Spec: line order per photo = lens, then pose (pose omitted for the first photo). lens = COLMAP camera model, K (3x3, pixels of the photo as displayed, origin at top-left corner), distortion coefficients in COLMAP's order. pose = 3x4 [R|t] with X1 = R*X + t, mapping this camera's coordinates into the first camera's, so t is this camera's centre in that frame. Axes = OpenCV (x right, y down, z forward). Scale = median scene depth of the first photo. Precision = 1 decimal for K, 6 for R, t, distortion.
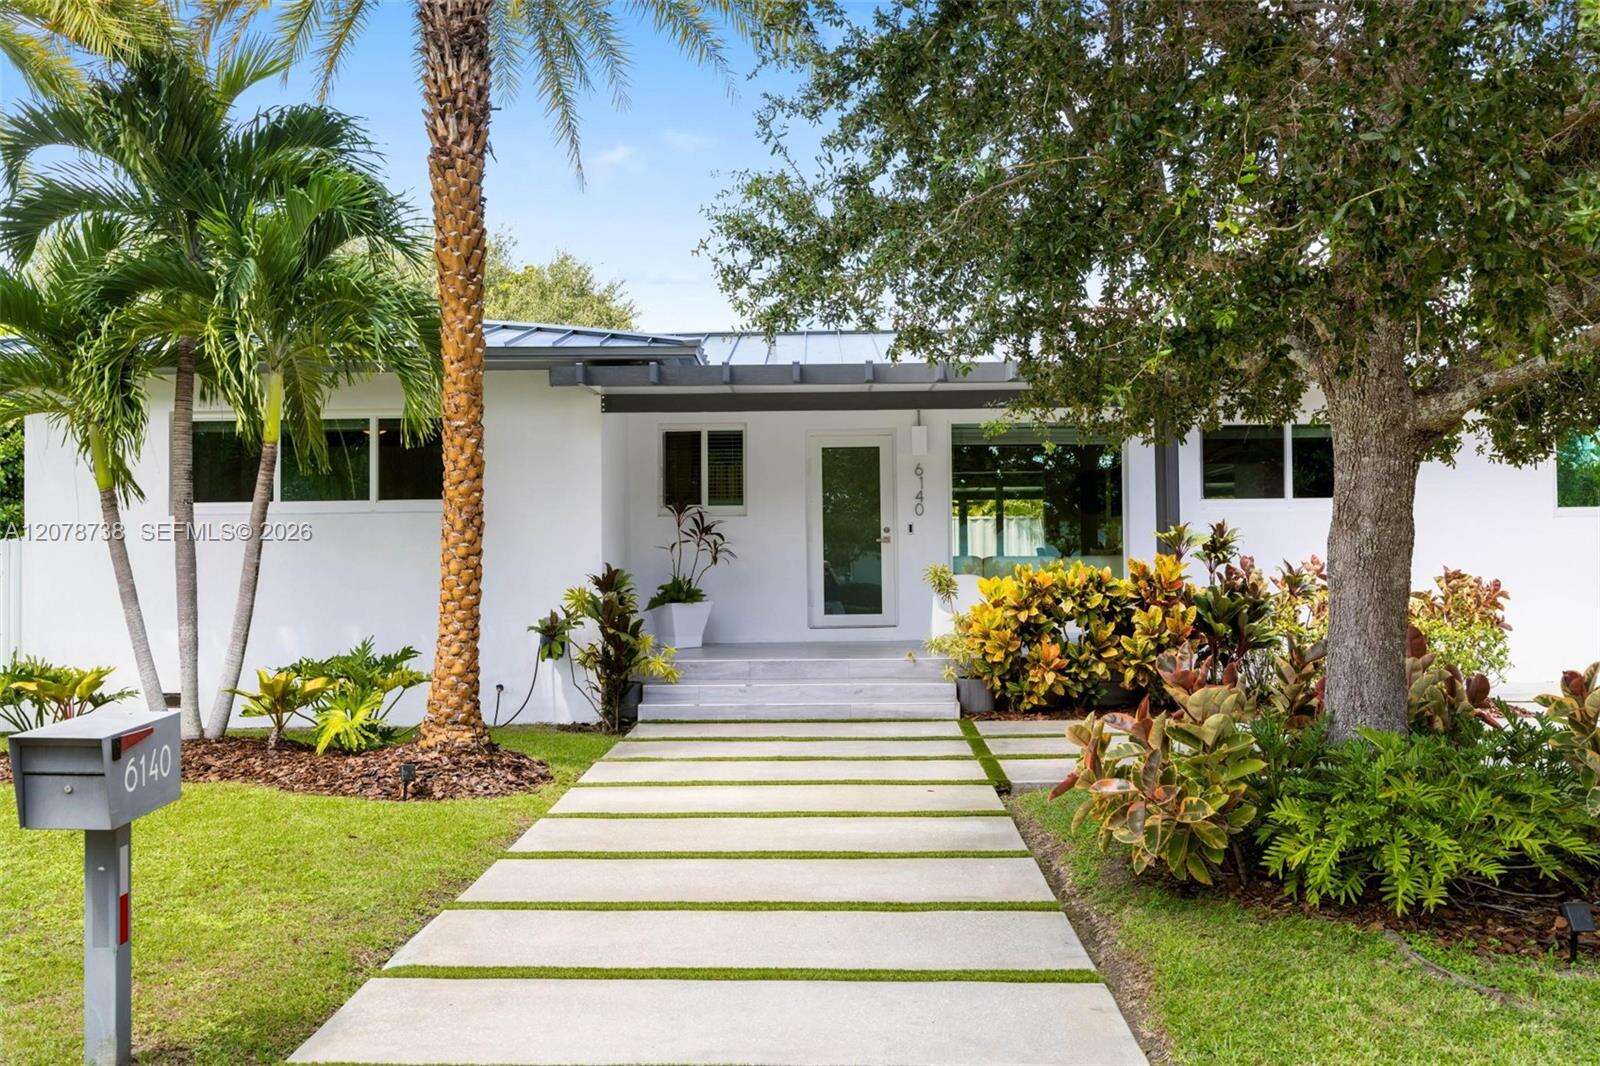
lens RADIAL K [[1548.0, 0, 795.2], [0, 1548.0, 541.9], [0, 0, 1]] dist [0.006719, 0.000000]
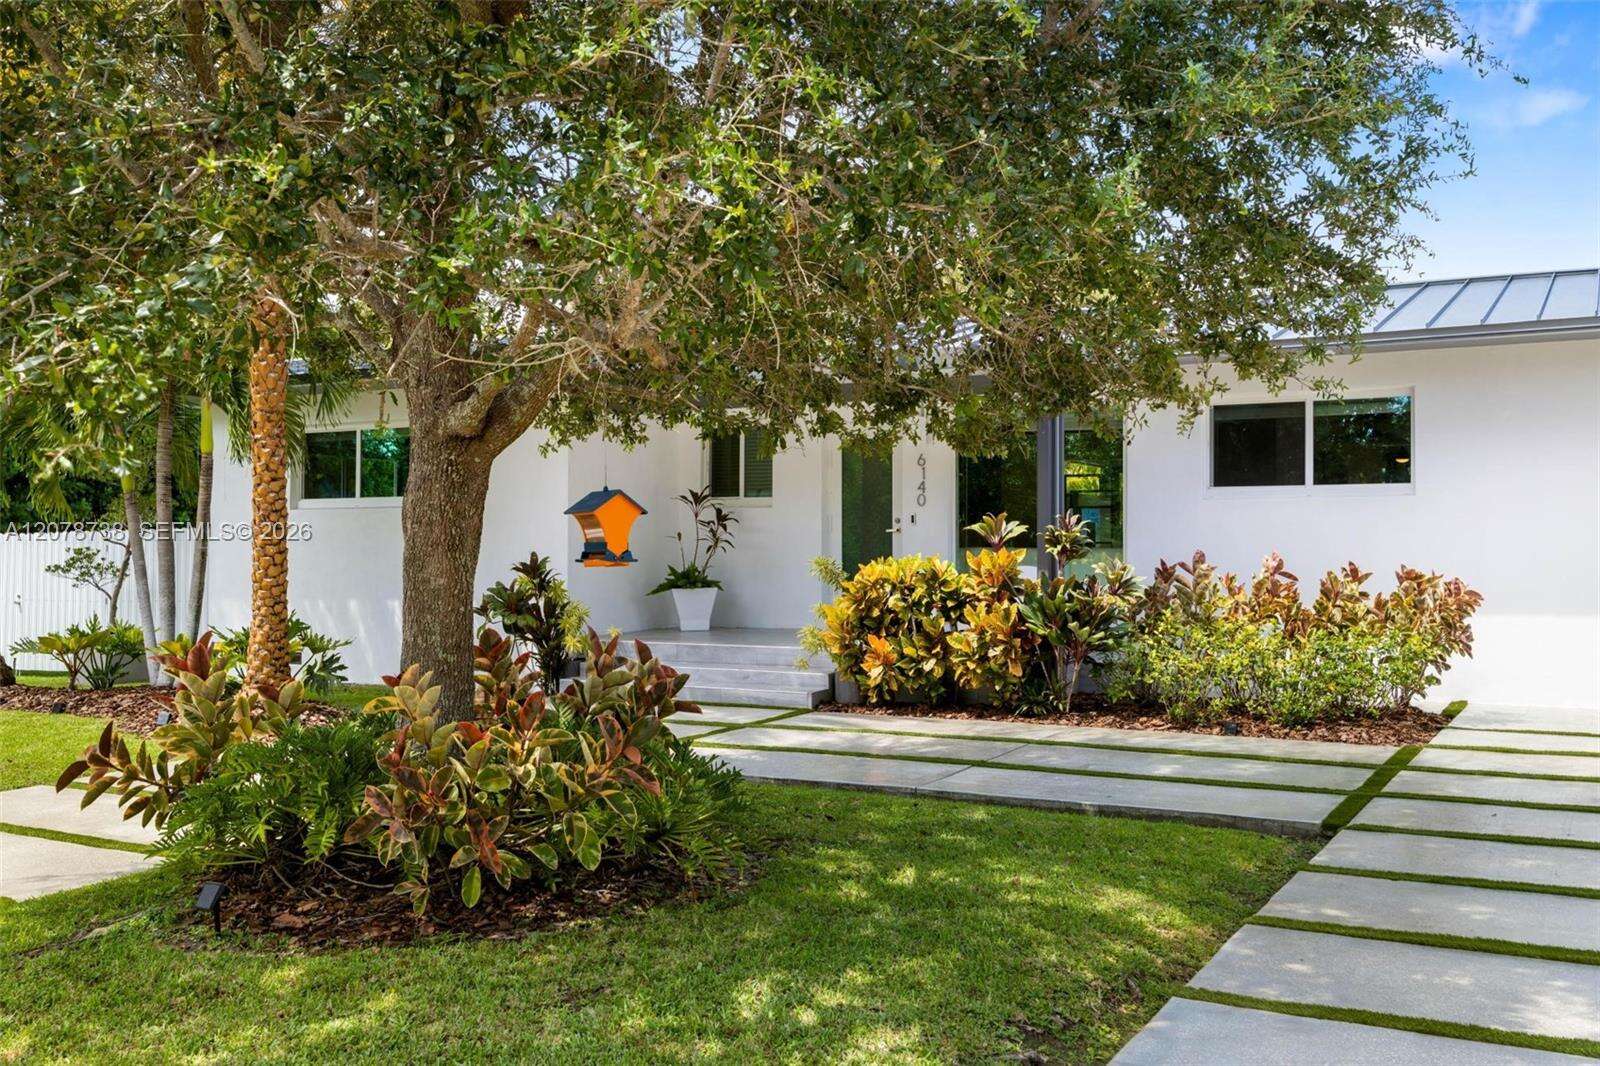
lens RADIAL K [[1548.0, 0, 800.3], [0, 1548.0, 532.7], [0, 0, 1]] dist [0.006719, 0.000000]
pose [[0.875711, 0.004335, -0.482816, 0.630336], [-0.001492, 0.999979, 0.006271, -0.007986], [0.482833, -0.004771, 0.875699, 0.115963]]
